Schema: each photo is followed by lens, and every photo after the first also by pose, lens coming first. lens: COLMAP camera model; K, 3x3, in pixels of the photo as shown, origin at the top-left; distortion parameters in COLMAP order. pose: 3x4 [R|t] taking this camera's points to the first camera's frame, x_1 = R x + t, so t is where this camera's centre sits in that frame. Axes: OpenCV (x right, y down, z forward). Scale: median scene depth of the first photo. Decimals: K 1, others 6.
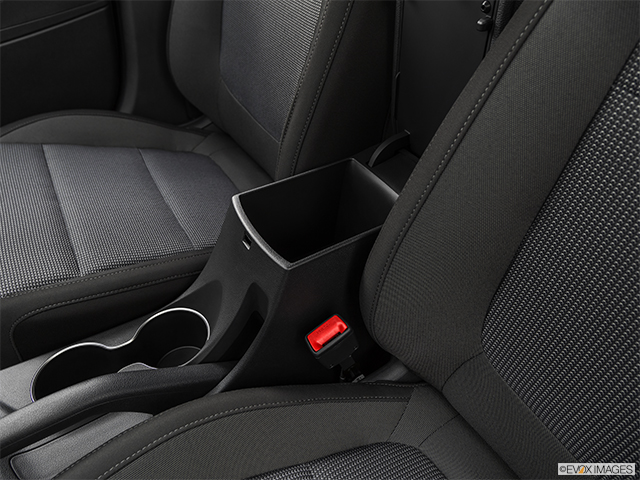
lens RADIAL K [[452.4, 0, 320.0], [0, 452.4, 240.0], [0, 0, 1]] dist [0.002779, 0.001603]
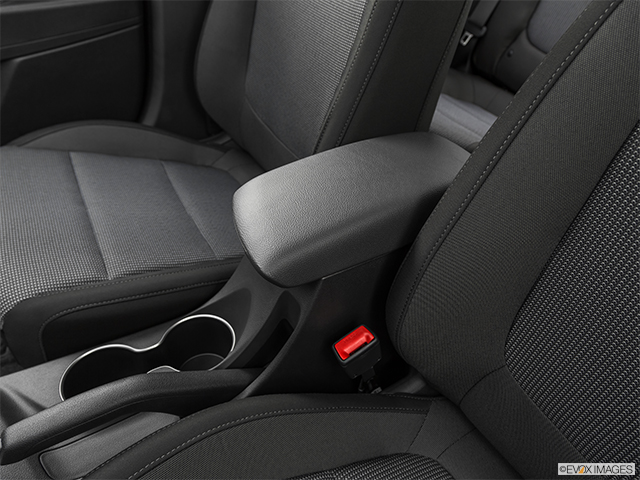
lens RADIAL K [[452.4, 0, 320.0], [0, 452.4, 240.0], [0, 0, 1]] dist [0.002779, 0.001603]
pose [[0.998698, 0.043461, 0.026711, -0.094930], [-0.041972, 0.997659, -0.053988, 0.029209], [-0.028995, 0.052796, 0.998184, -0.041097]]
